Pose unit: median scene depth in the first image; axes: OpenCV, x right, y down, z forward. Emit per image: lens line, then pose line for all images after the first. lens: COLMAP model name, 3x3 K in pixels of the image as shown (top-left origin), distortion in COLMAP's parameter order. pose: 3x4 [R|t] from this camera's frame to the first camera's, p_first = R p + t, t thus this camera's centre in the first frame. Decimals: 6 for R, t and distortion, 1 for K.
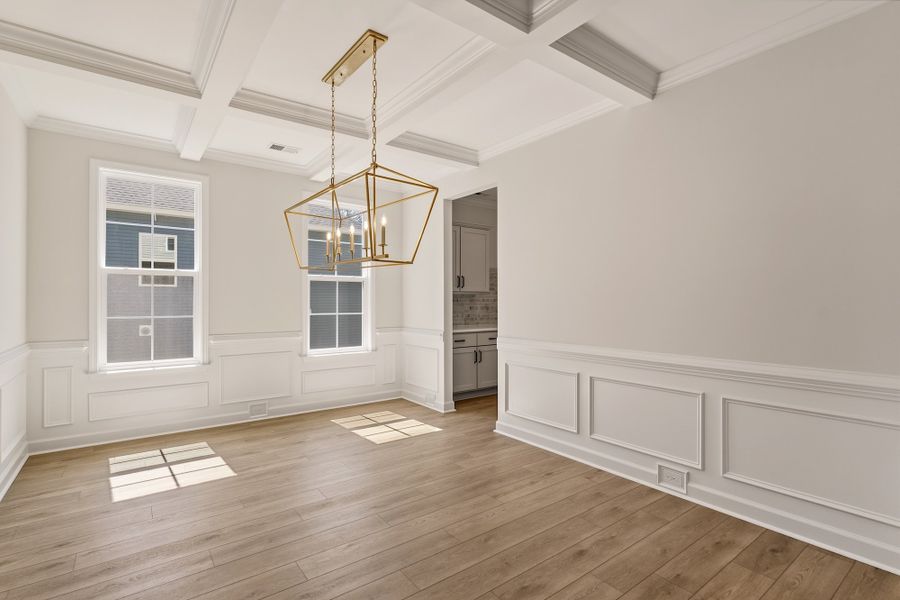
lens RADIAL K [[434.4, 0, 455.4], [0, 434.4, 297.6], [0, 0, 1]] dist [-0.000139, 0.000036]
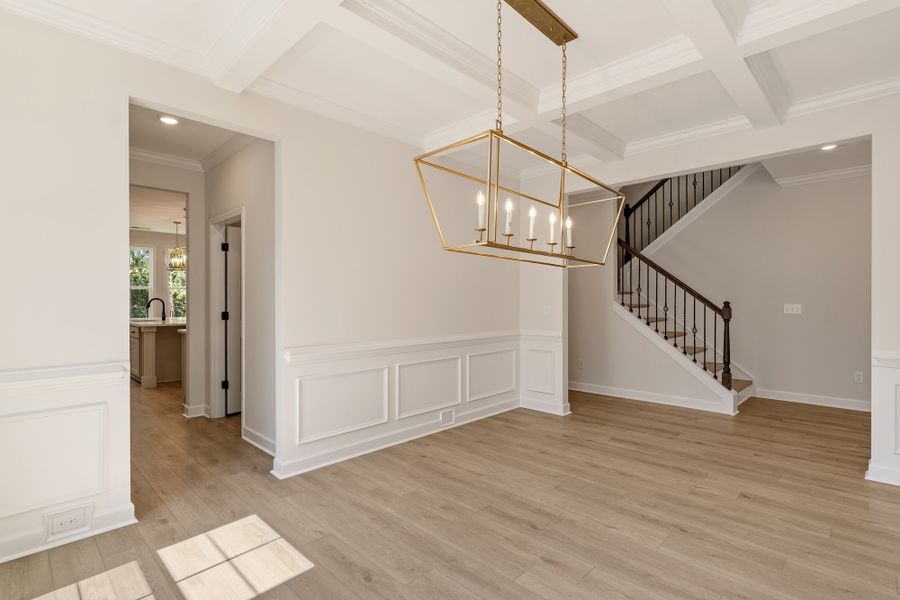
lens RADIAL K [[434.4, 0, 451.2], [0, 434.4, 300.3], [0, 0, 1]] dist [-0.000139, 0.000036]
pose [[-0.154389, -0.001343, 0.988009, -0.899840], [-0.010366, 0.999946, -0.000260, 0.008639], [-0.987956, -0.010282, -0.154394, 1.118948]]
